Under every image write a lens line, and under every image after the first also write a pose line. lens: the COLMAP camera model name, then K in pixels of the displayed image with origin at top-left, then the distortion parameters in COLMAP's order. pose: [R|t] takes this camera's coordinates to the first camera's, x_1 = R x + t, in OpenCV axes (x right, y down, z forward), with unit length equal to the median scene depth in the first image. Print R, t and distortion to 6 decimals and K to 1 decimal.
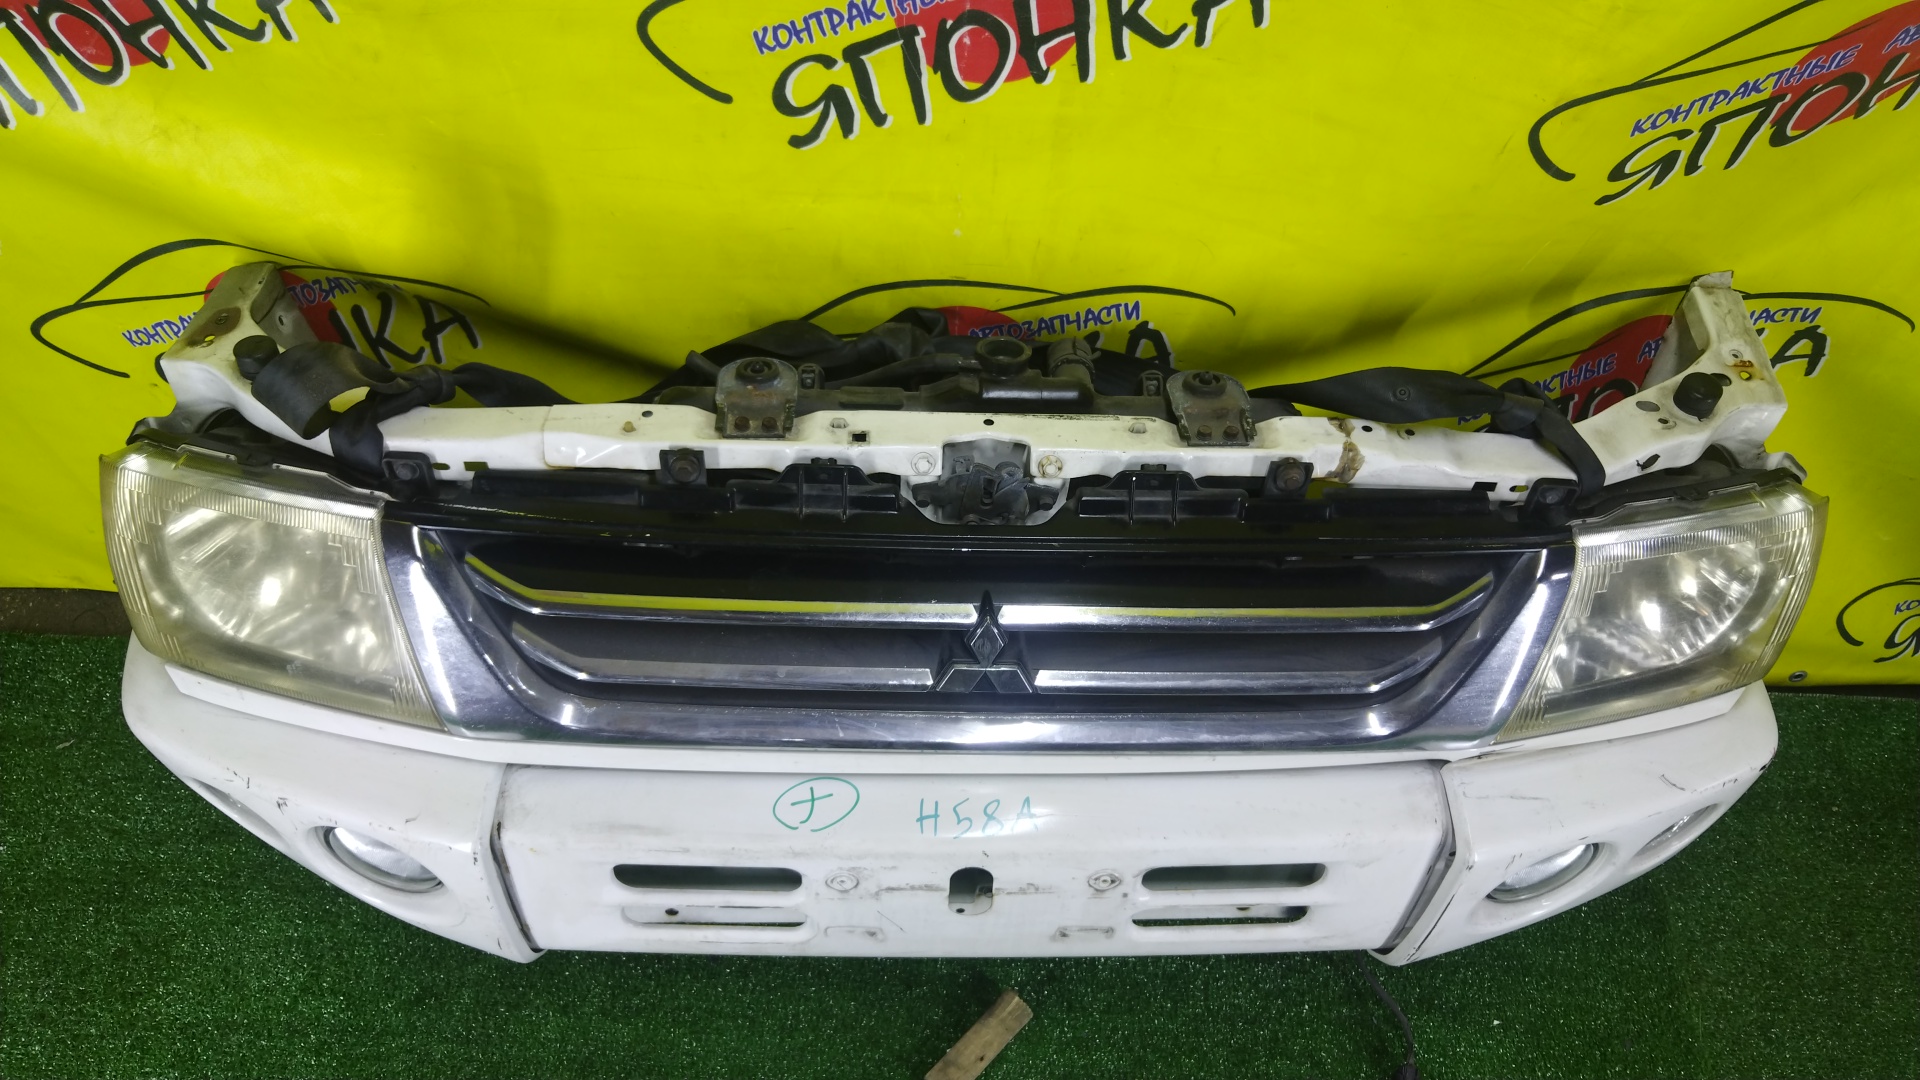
lens RADIAL K [[1307.0, 0, 966.5], [0, 1307.0, 528.4], [0, 0, 1]] dist [-0.017997, 0.025051]
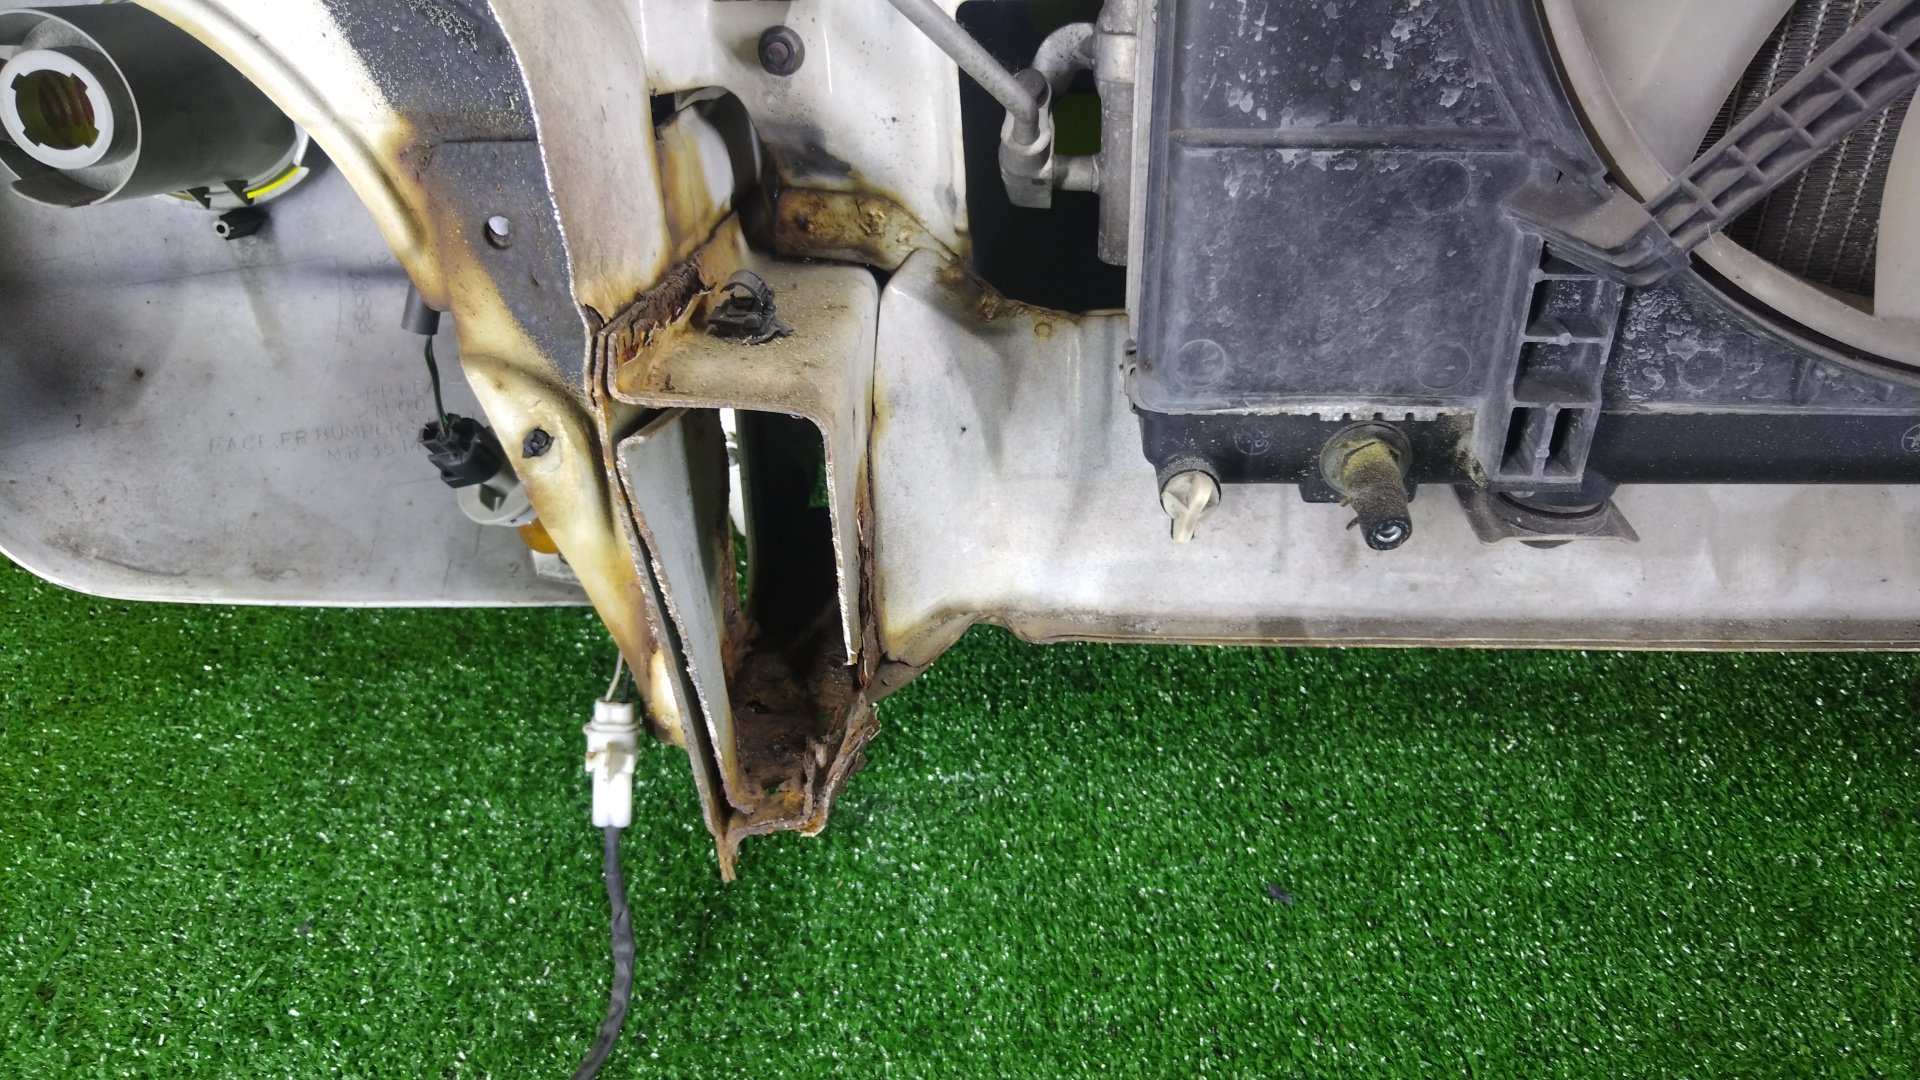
lens RADIAL K [[1307.0, 0, 966.1], [0, 1307.0, 537.8], [0, 0, 1]] dist [-0.017997, 0.025051]
pose [[0.995324, -0.084914, -0.046047, -0.324301], [0.077574, 0.986710, -0.142777, 0.343753], [0.057559, 0.138537, 0.988683, 0.746550]]
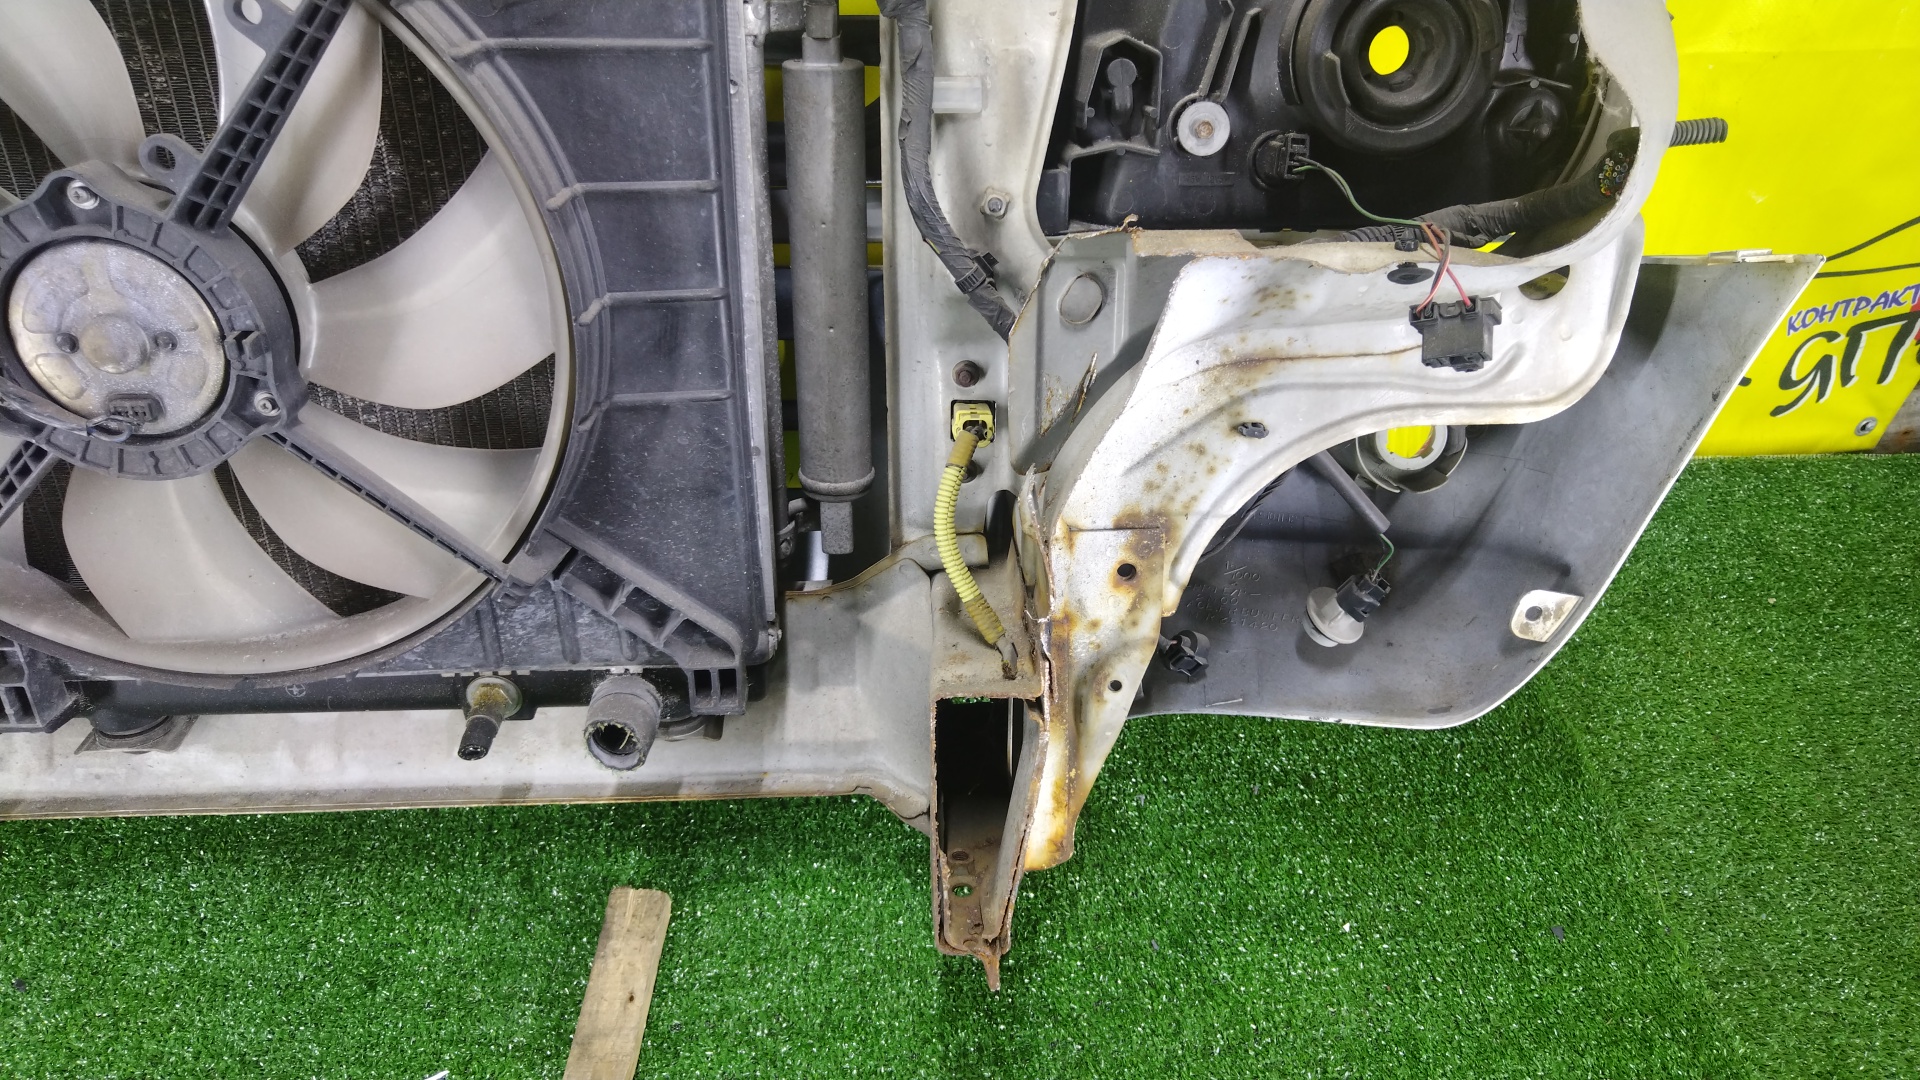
lens RADIAL K [[1307.0, 0, 972.8], [0, 1307.0, 542.0], [0, 0, 1]] dist [-0.017997, 0.025051]
pose [[0.990891, -0.103028, 0.086719, 0.243285], [0.118111, 0.974235, -0.192137, 0.375889], [-0.064689, 0.200629, 0.977529, 0.458019]]
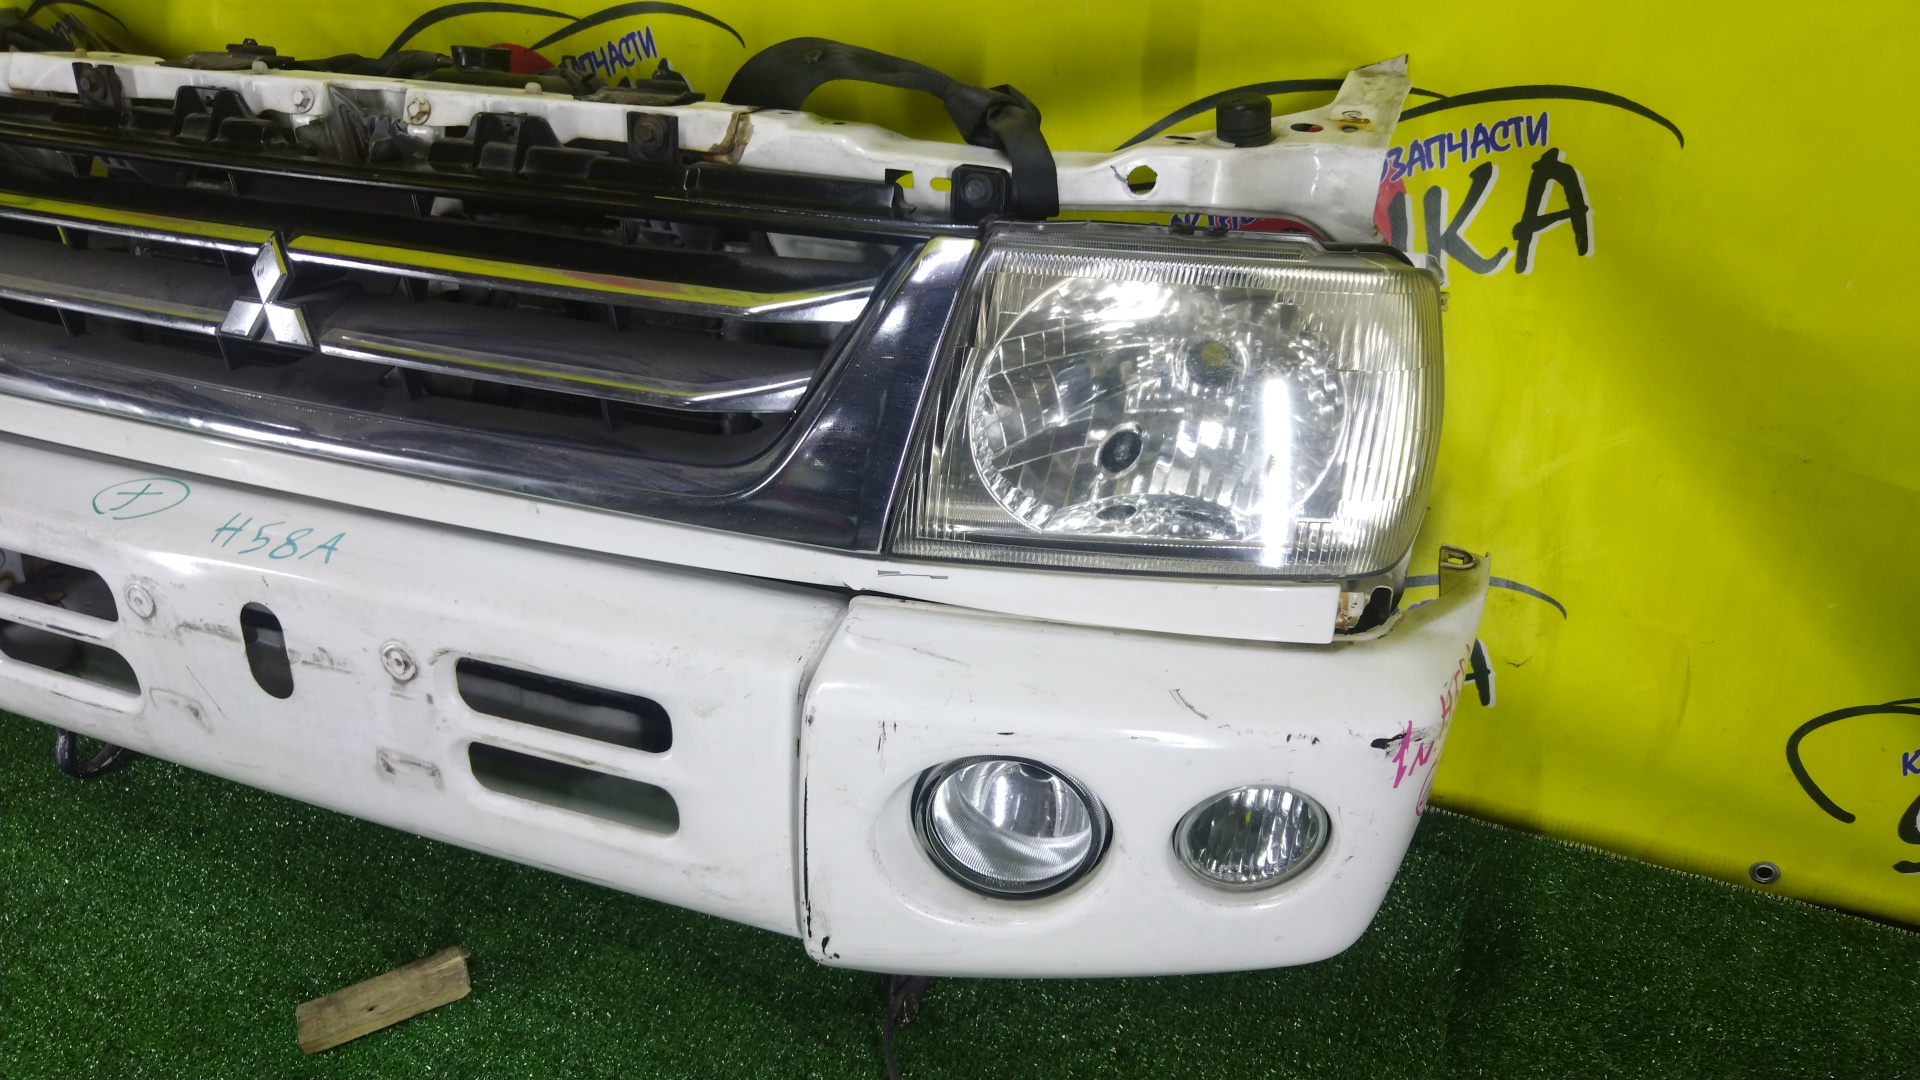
lens RADIAL K [[1307.0, 0, 963.2], [0, 1307.0, 532.8], [0, 0, 1]] dist [-0.017997, 0.025051]
pose [[0.933858, 0.141505, -0.328459, 0.657605], [-0.239226, 0.929847, -0.279562, 0.334138], [0.265857, 0.339647, 0.902197, 0.370877]]
